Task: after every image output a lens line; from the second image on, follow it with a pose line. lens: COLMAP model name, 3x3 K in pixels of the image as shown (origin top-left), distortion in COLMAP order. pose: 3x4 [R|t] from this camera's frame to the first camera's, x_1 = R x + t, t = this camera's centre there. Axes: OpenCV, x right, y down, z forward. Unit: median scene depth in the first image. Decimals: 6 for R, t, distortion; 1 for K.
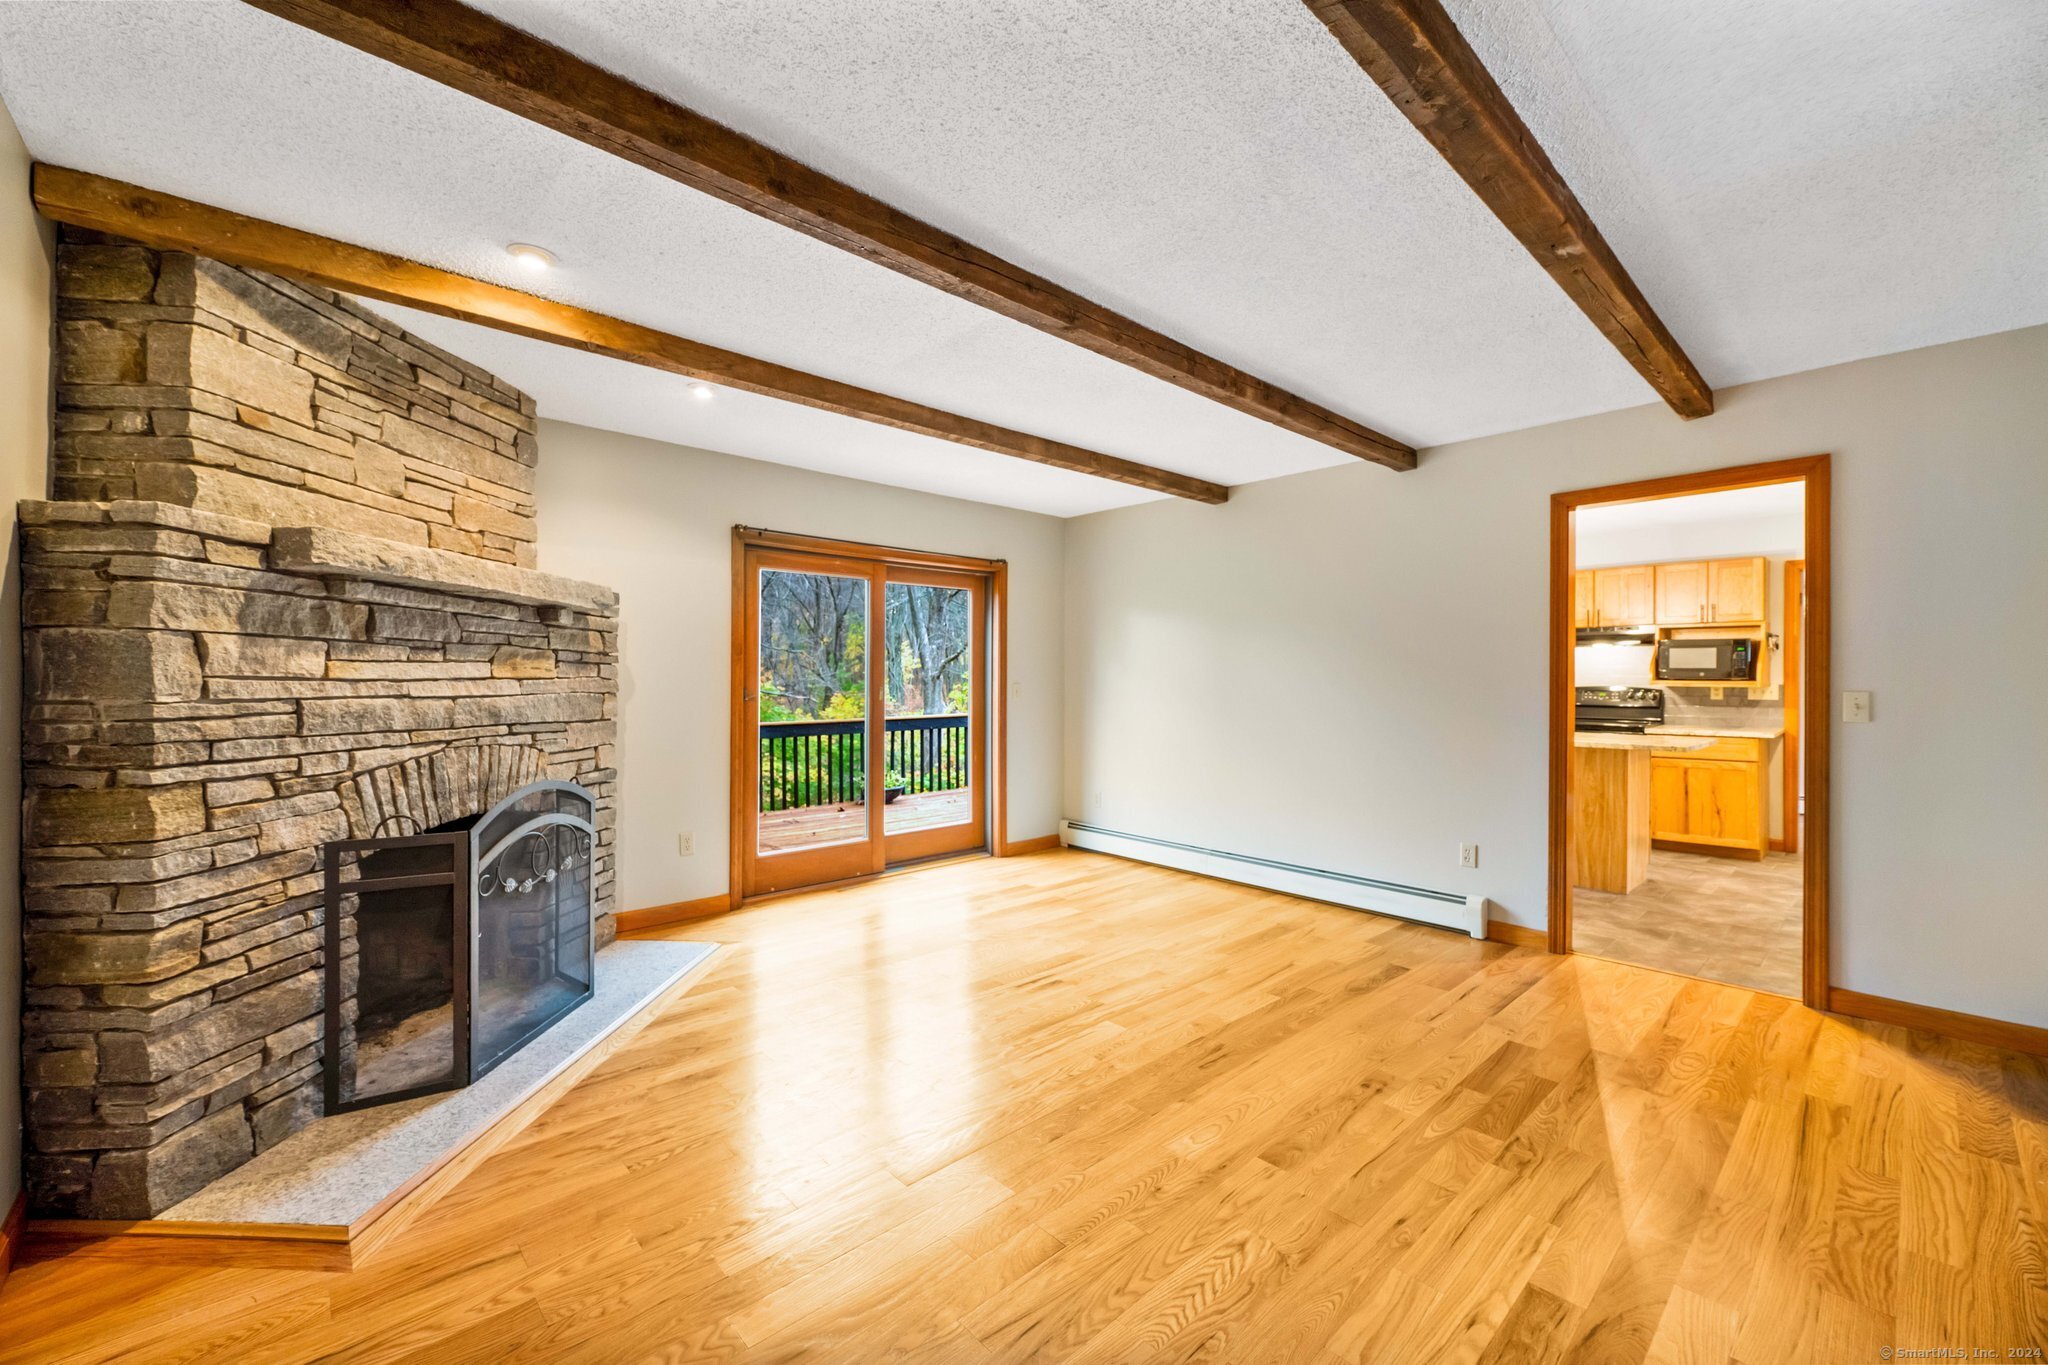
lens RADIAL K [[789.6, 0, 1018.4], [0, 789.6, 677.9], [0, 0, 1]] dist [-0.000609, -0.000222]
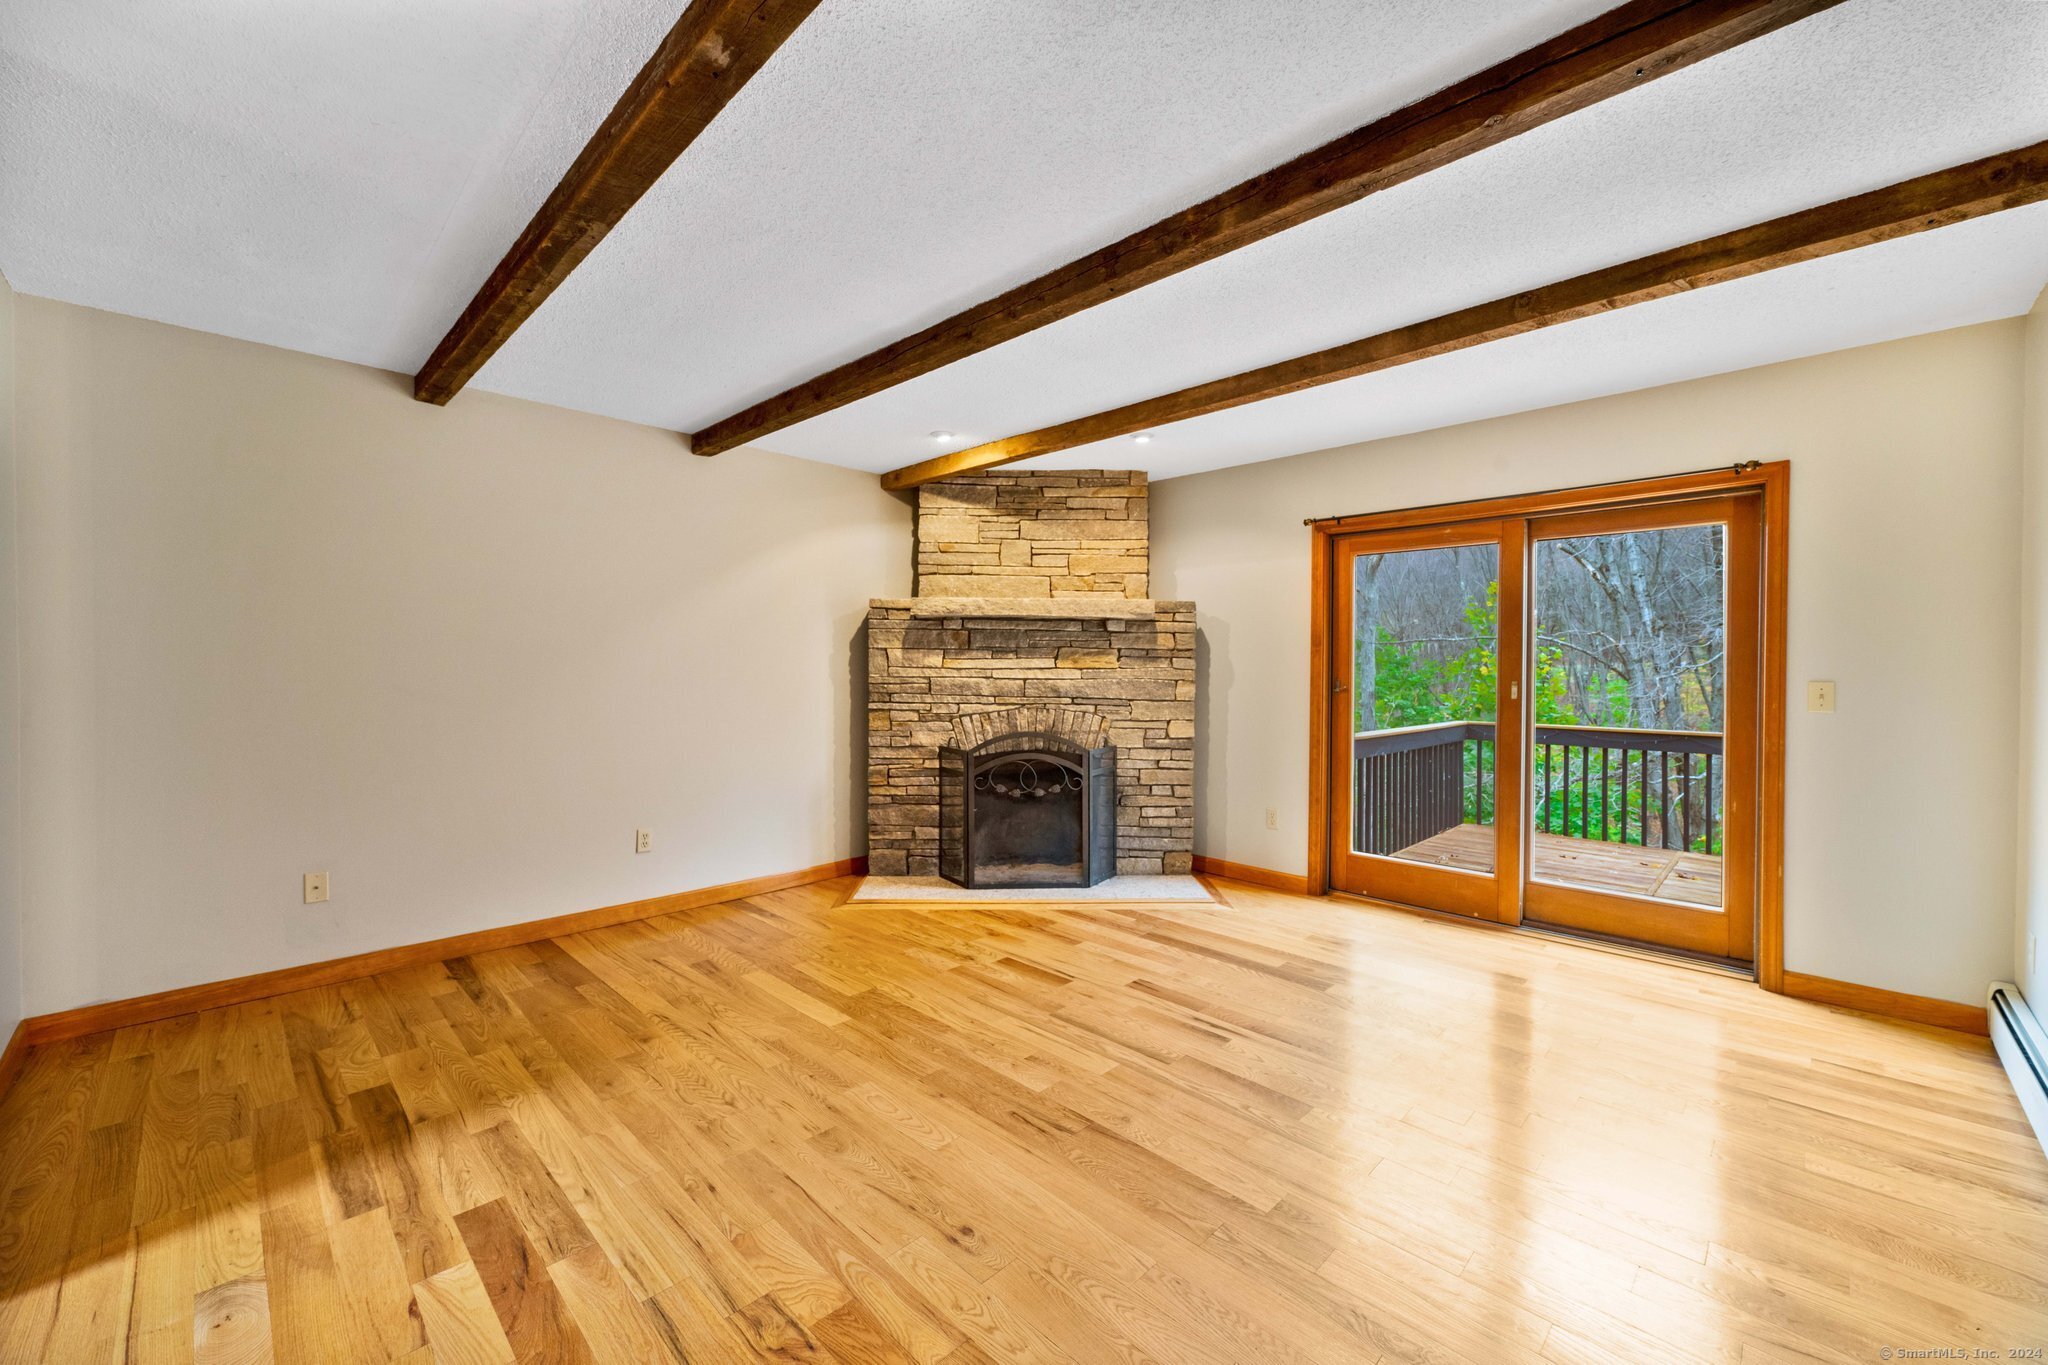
lens RADIAL K [[804.7, 0, 1033.9], [0, 804.7, 676.1], [0, 0, 1]] dist [-0.000752, -0.000026]
pose [[0.074782, 0.009518, -0.997155, 1.126297], [-0.004838, 0.999946, 0.009181, 0.002188], [0.997188, 0.004138, 0.074824, 0.964678]]
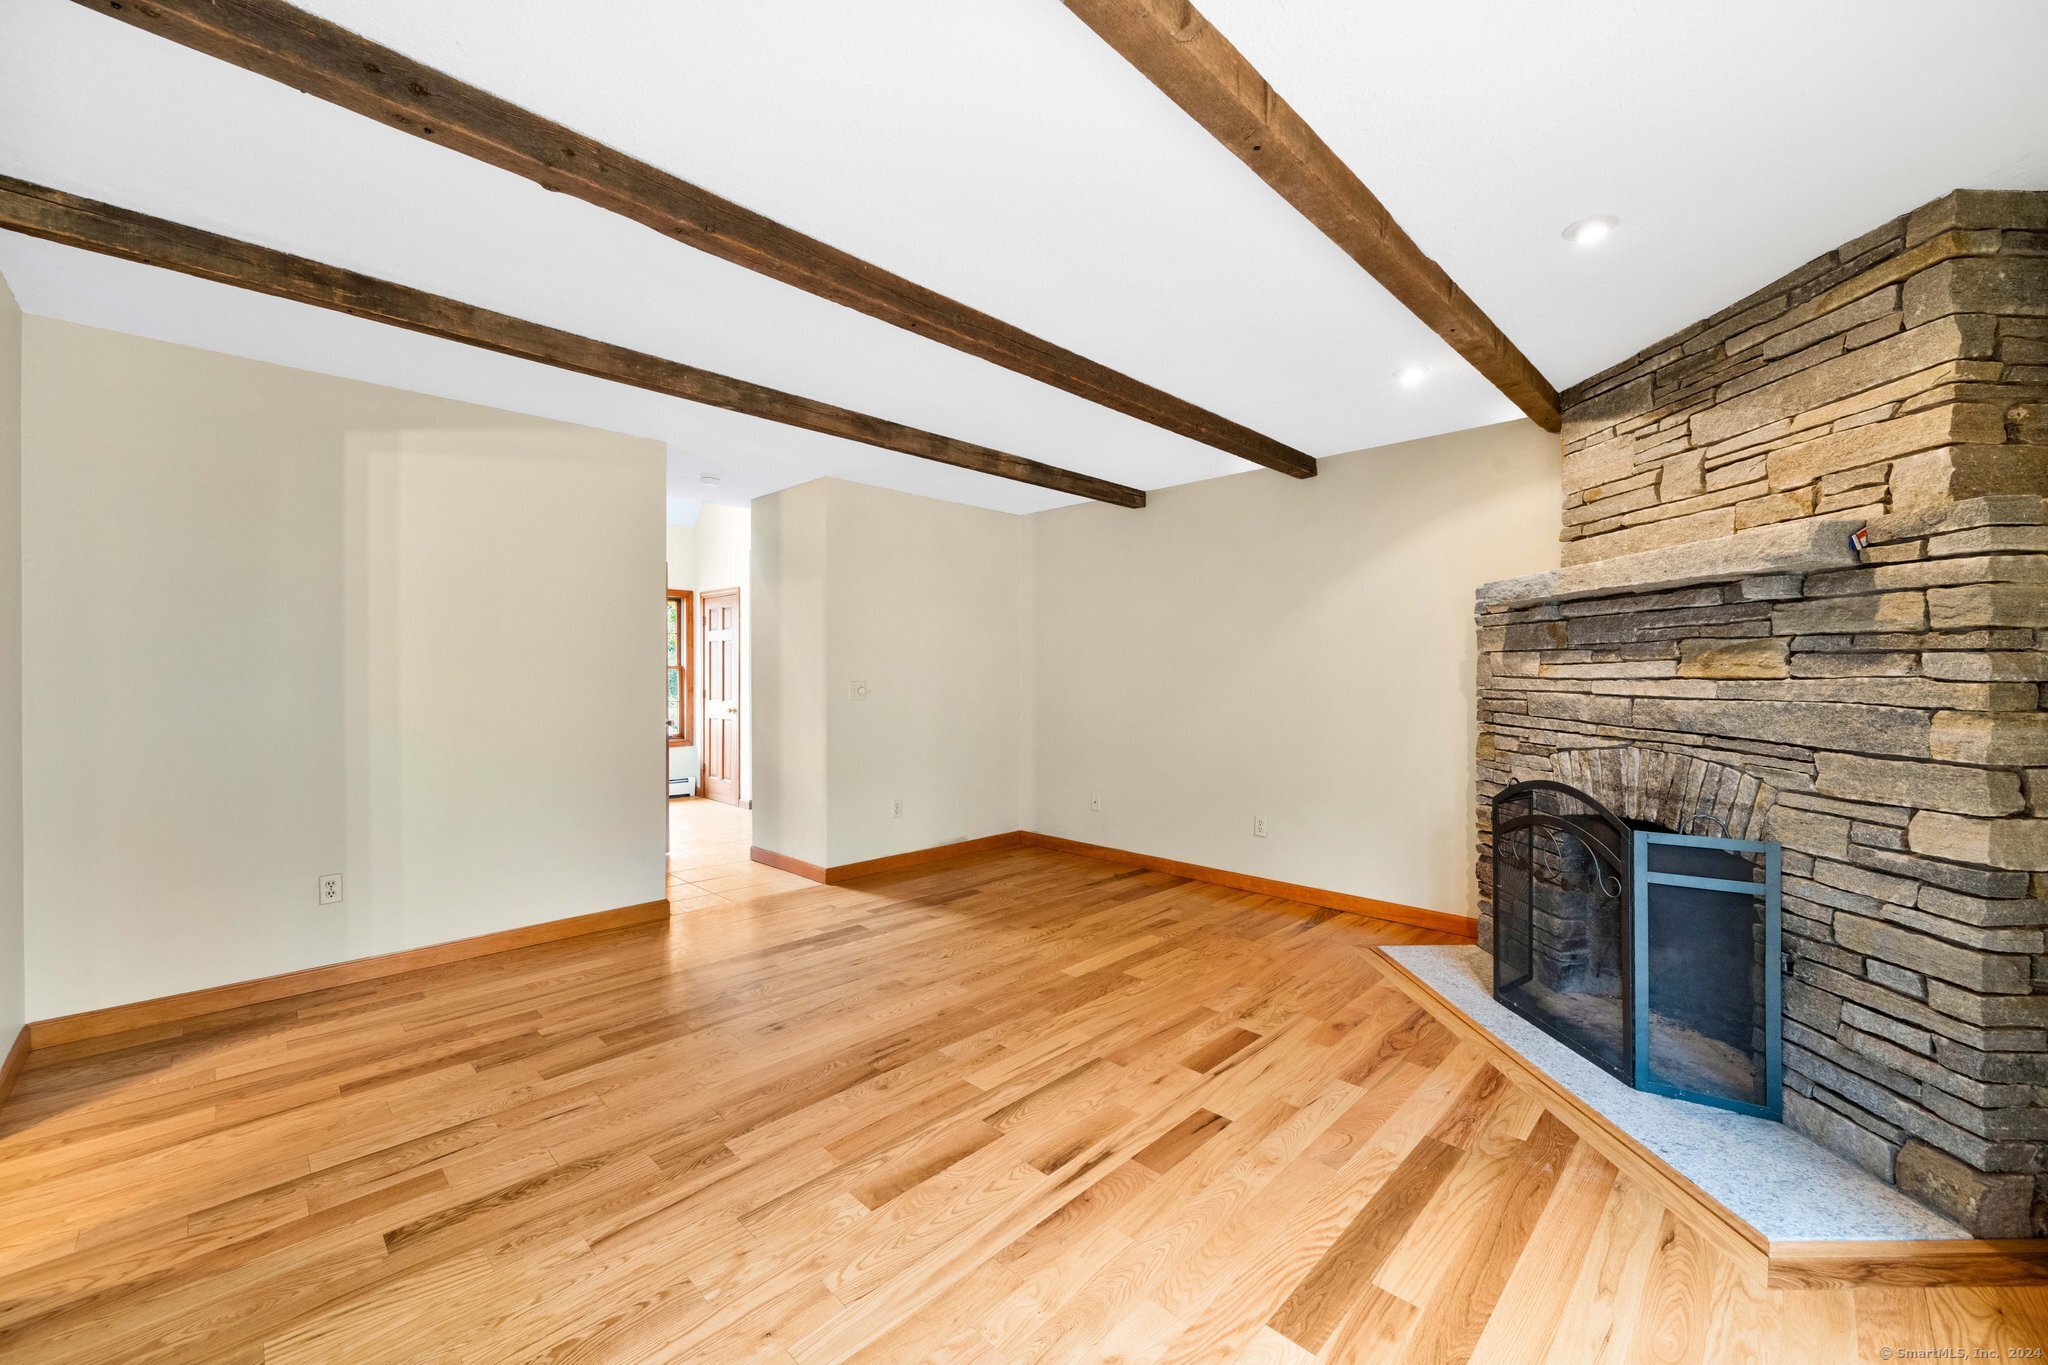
lens RADIAL K [[804.7, 0, 1033.9], [0, 804.7, 676.1], [0, 0, 1]] dist [-0.000752, -0.000026]
pose [[-0.997298, -0.003675, -0.073365, 0.128918], [-0.003823, 0.999991, 0.001873, -0.000637], [0.073357, 0.002149, -0.997303, 2.132883]]
